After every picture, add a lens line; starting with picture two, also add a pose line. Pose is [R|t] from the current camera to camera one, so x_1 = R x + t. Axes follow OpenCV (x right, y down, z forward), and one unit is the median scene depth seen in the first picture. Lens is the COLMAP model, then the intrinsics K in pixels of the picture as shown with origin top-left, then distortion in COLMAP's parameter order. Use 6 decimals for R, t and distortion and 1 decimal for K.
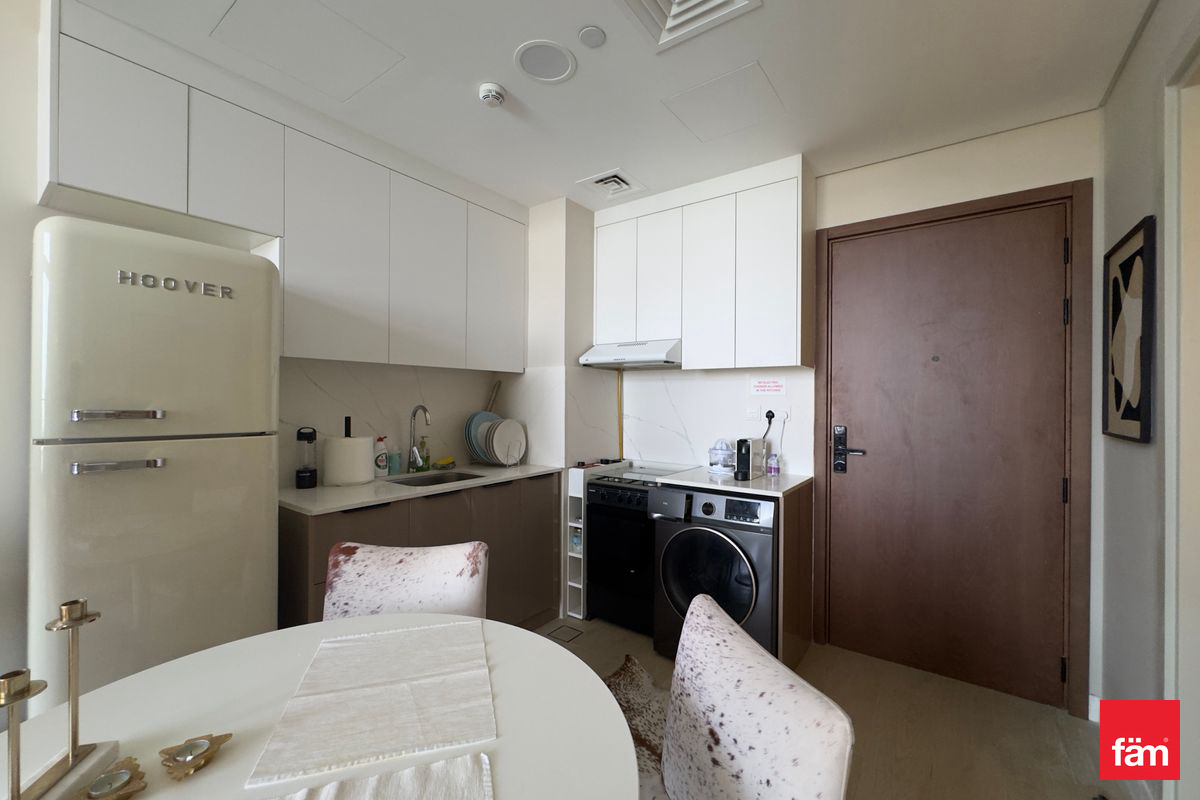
lens RADIAL K [[478.9, 0, 603.3], [0, 478.9, 399.5], [0, 0, 1]] dist [-0.003603, 0.000004]
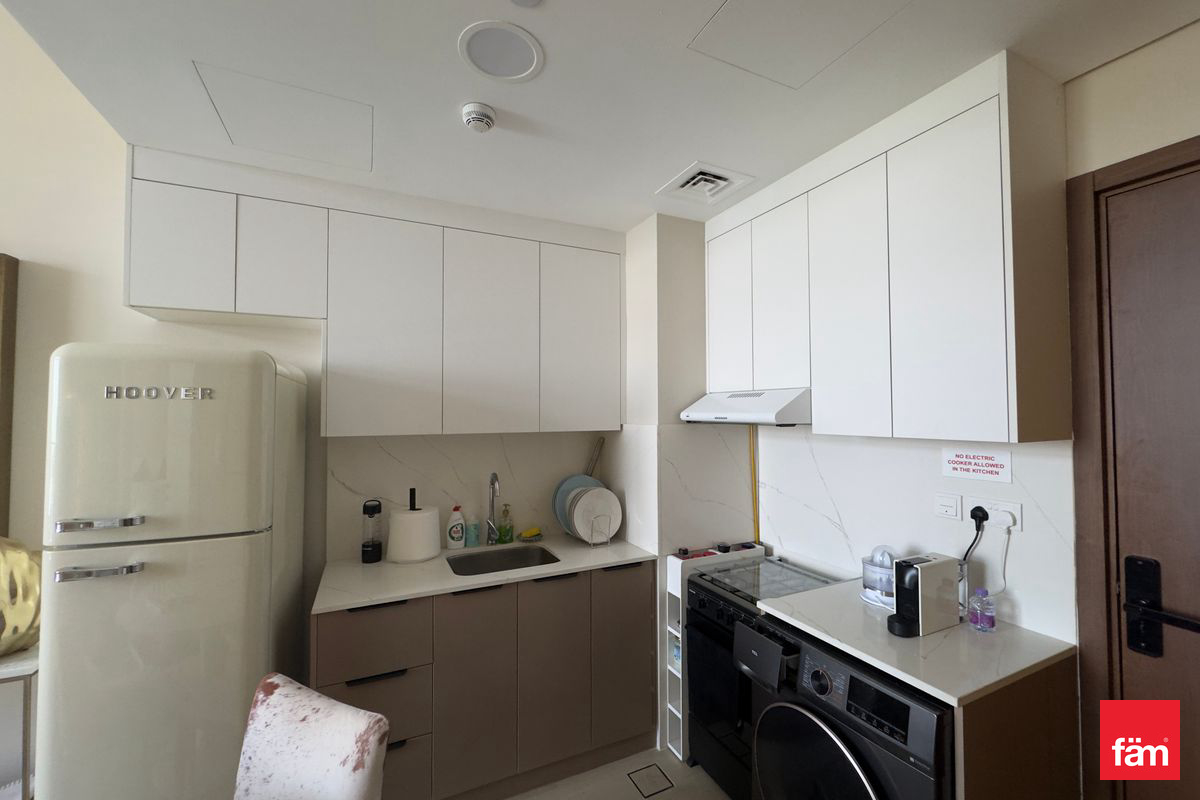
lens RADIAL K [[478.9, 0, 603.3], [0, 478.9, 399.5], [0, 0, 1]] dist [-0.003603, 0.000004]
pose [[0.880922, -0.023063, -0.472700, 0.245909], [0.009785, 0.999486, -0.030530, -0.101955], [0.473161, 0.022269, 0.880694, 0.301715]]
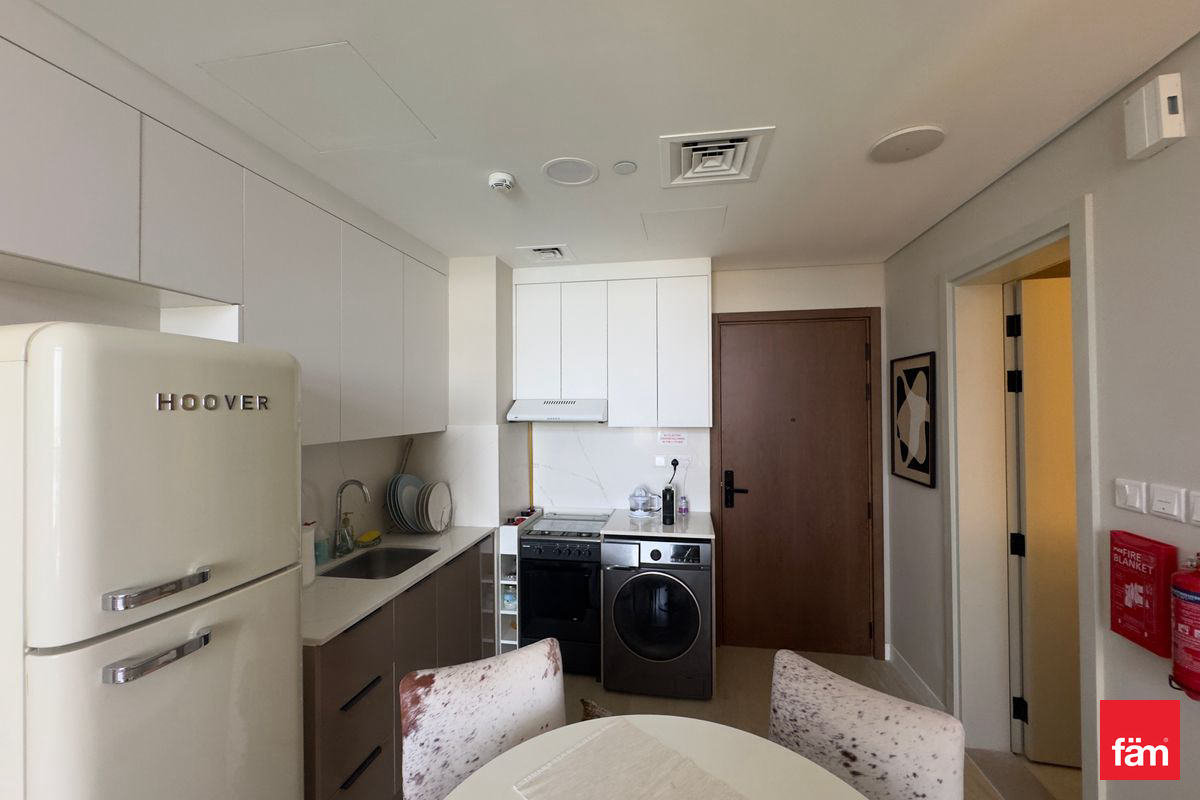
lens RADIAL K [[478.9, 0, 603.3], [0, 478.9, 399.5], [0, 0, 1]] dist [-0.003603, 0.000004]
pose [[0.897919, -0.005678, 0.440125, -0.368525], [0.011035, 0.999893, -0.009613, -0.126925], [-0.440023, 0.013488, 0.897885, 0.005642]]
